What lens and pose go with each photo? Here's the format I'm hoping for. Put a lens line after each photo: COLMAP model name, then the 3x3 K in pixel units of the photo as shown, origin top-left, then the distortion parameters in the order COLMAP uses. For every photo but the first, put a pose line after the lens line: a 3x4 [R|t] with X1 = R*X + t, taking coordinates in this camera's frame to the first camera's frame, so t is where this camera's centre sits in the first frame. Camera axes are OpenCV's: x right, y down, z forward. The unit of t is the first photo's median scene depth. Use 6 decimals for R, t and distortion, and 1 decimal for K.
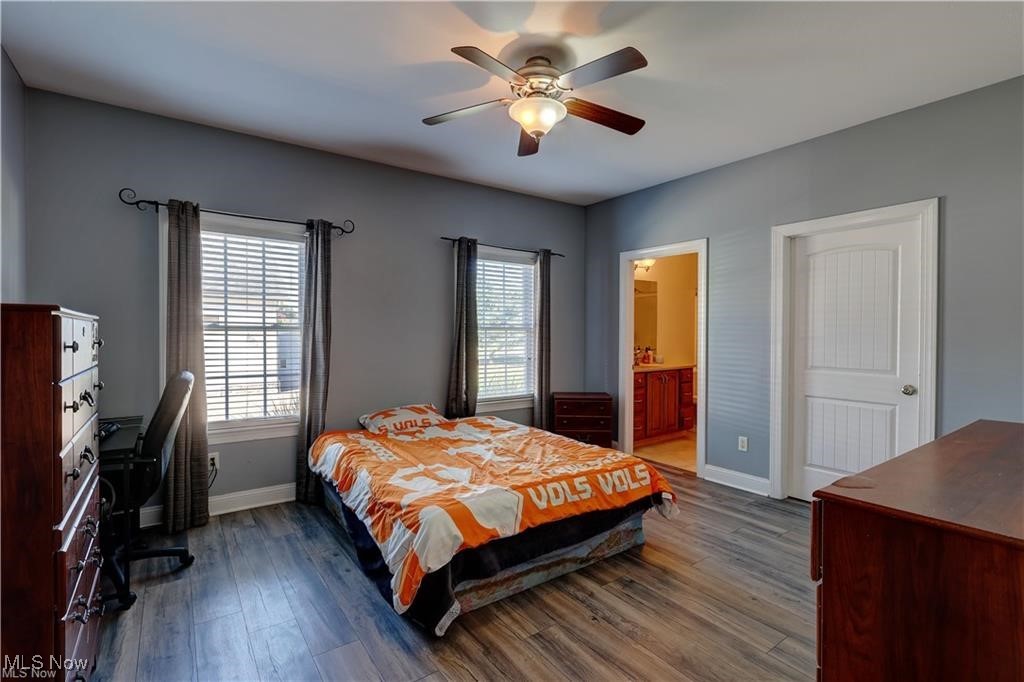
lens RADIAL K [[474.3, 0, 515.1], [0, 474.3, 340.4], [0, 0, 1]] dist [-0.005254, 0.001460]
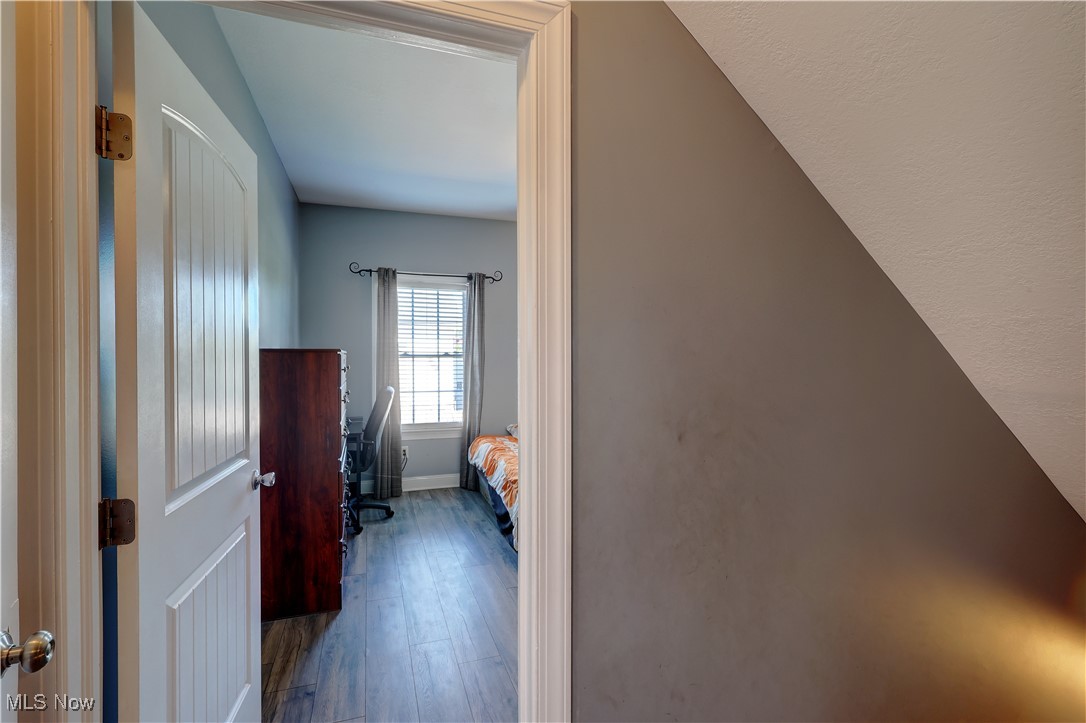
lens RADIAL K [[503.0, 0, 541.4], [0, 503.0, 361.7], [0, 0, 1]] dist [-0.005254, 0.001460]
pose [[0.956424, -0.001129, -0.291978, 0.185254], [-0.000064, 0.999992, -0.004076, -0.004078], [0.291980, 0.003917, 0.956416, -0.309310]]
